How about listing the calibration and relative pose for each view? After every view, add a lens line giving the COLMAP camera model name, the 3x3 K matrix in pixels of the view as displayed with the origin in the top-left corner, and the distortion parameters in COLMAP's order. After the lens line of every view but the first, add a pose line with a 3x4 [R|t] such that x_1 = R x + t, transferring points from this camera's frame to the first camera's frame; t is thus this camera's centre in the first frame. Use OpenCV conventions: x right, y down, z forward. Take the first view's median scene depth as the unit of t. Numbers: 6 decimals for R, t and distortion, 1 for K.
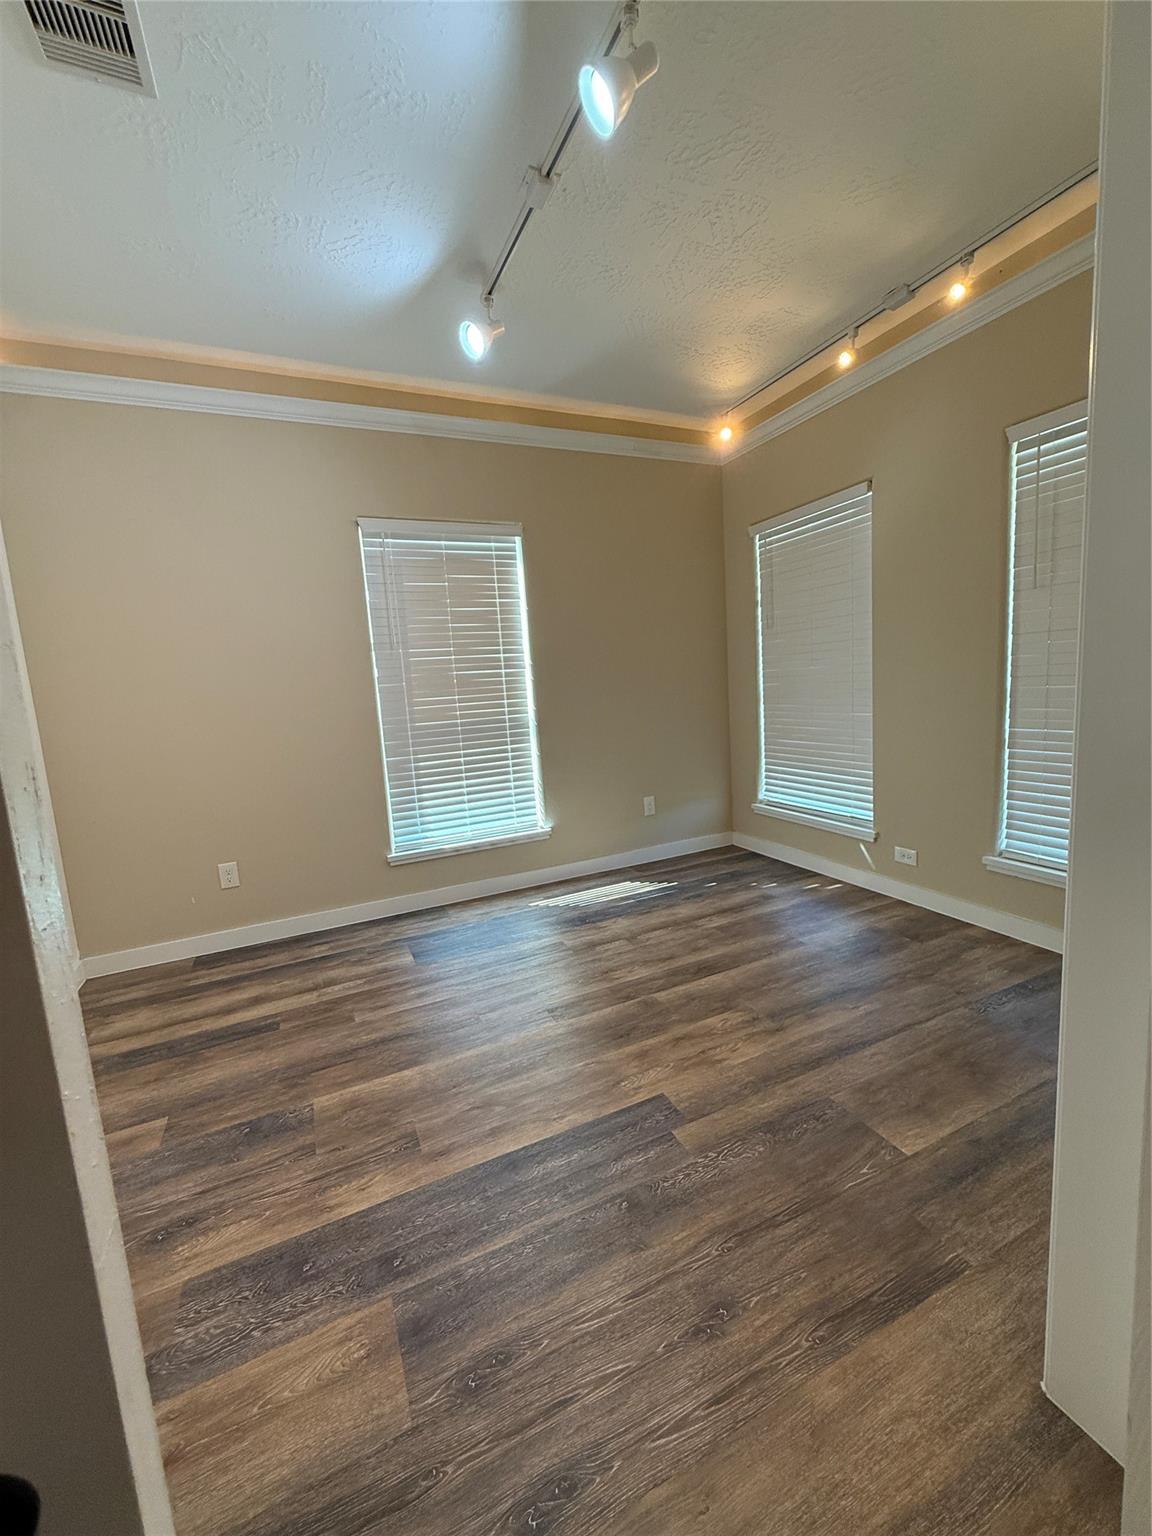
lens RADIAL K [[612.1, 0, 575.5], [0, 612.1, 761.3], [0, 0, 1]] dist [0.001025, 0.000056]
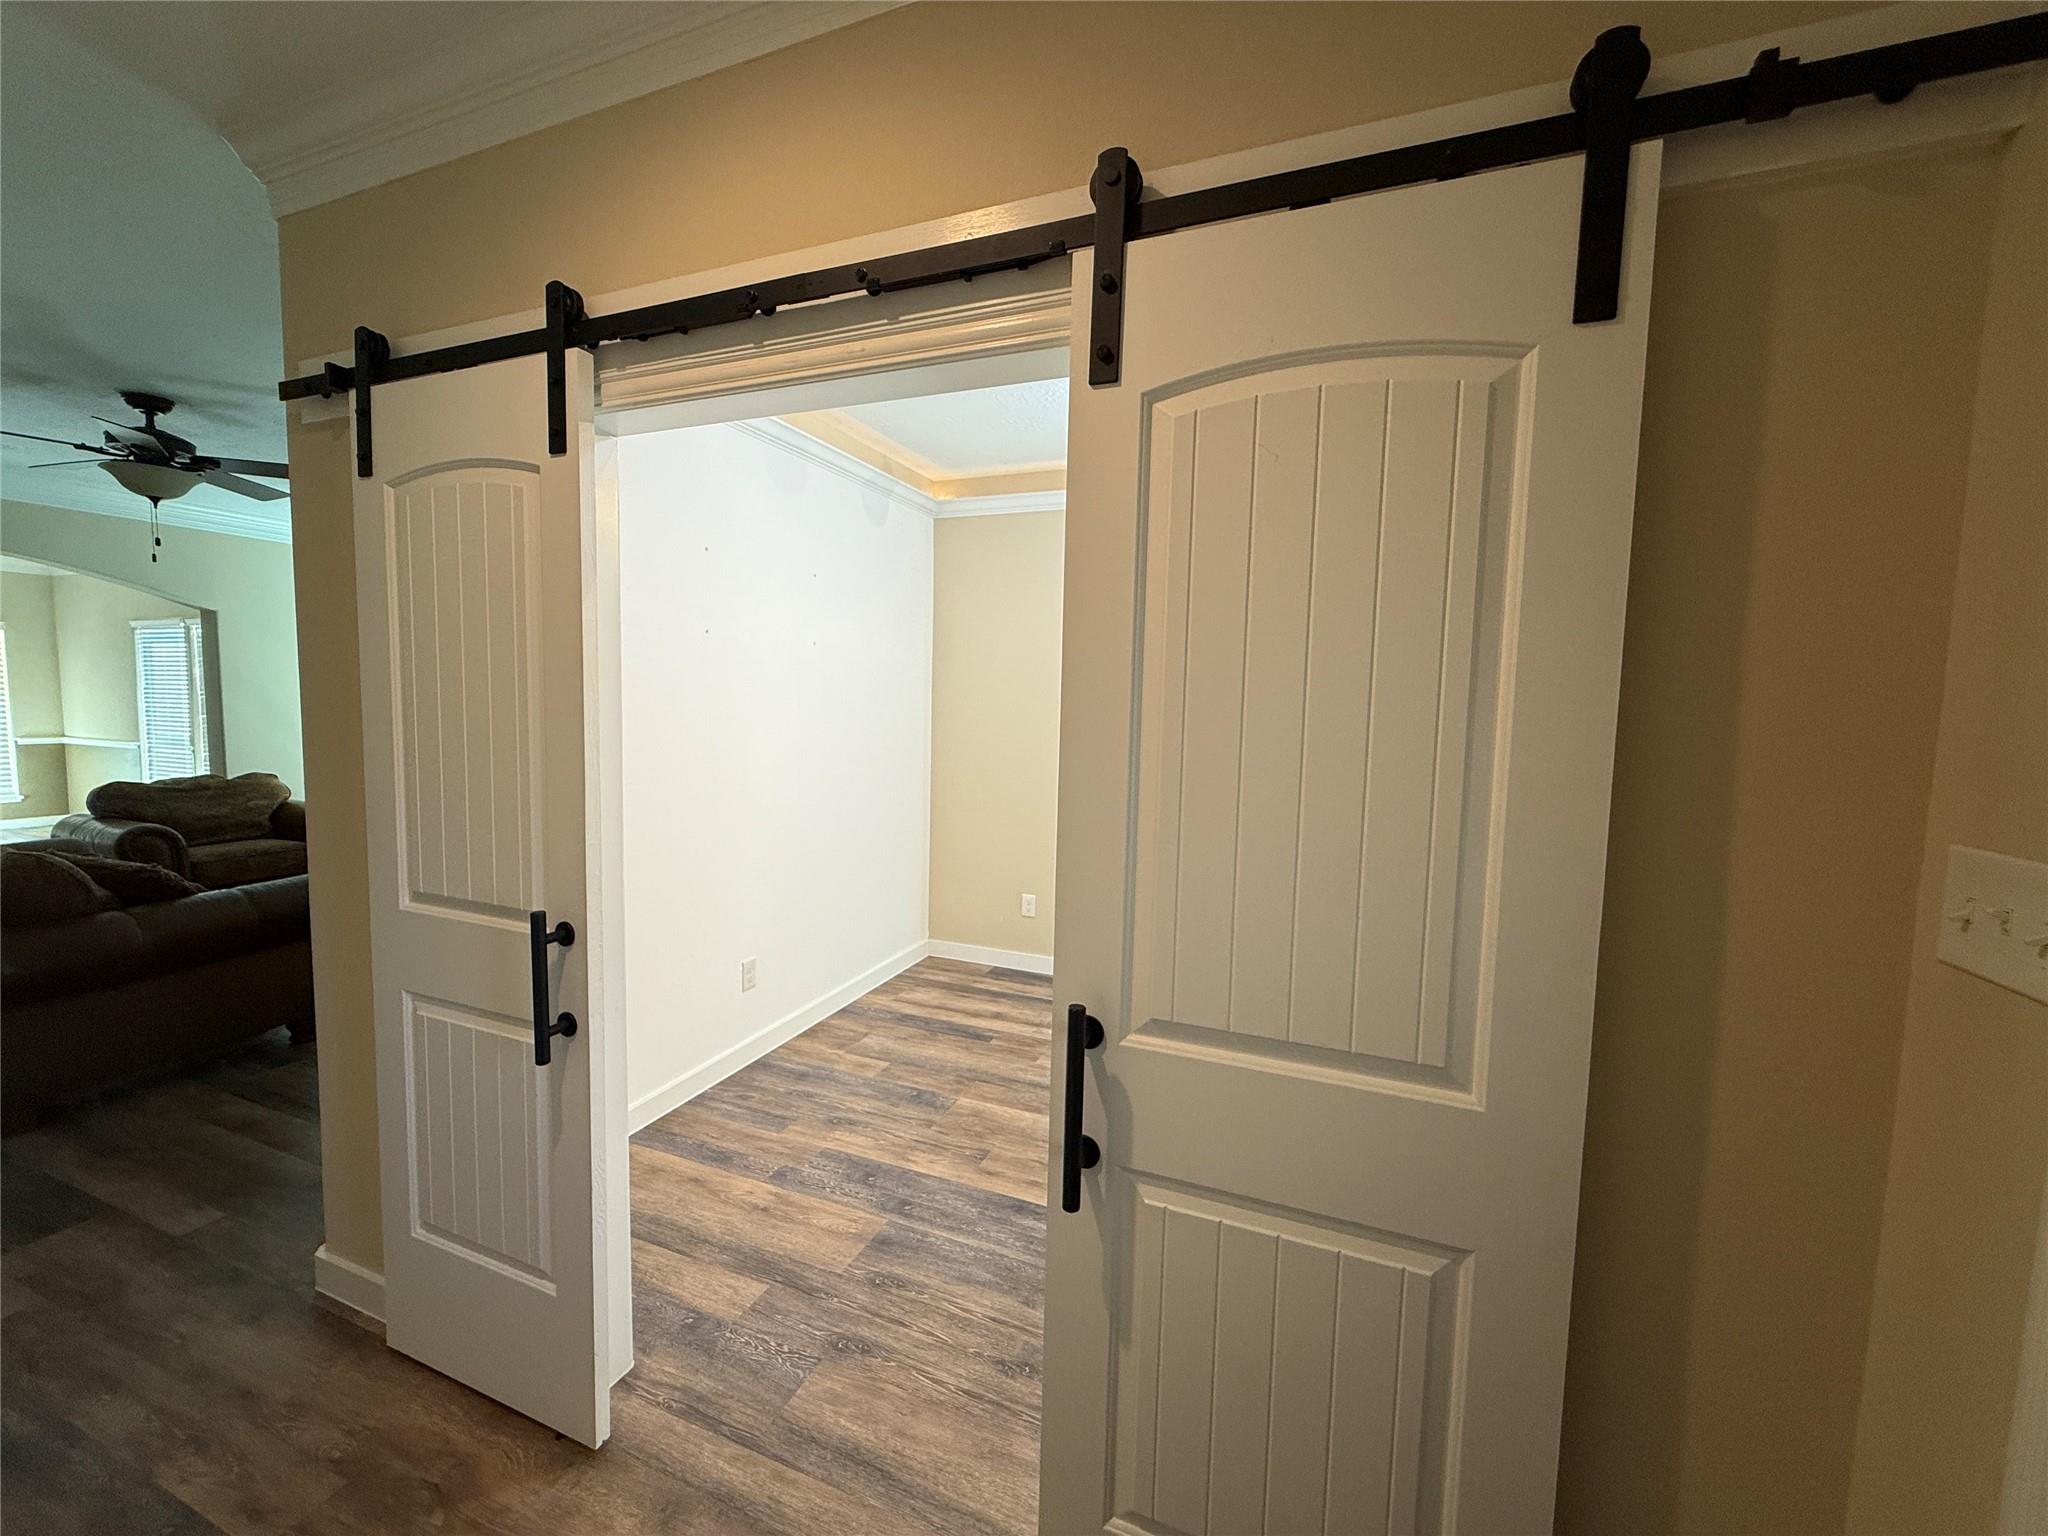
lens RADIAL K [[816.1, 0, 1020.0], [0, 816.1, 757.7], [0, 0, 1]] dist [0.001025, 0.000056]
pose [[0.683126, 0.134170, -0.717870, 1.019530], [-0.160962, 0.986467, 0.031199, -0.279429], [0.712341, 0.094237, 0.695478, -0.199530]]
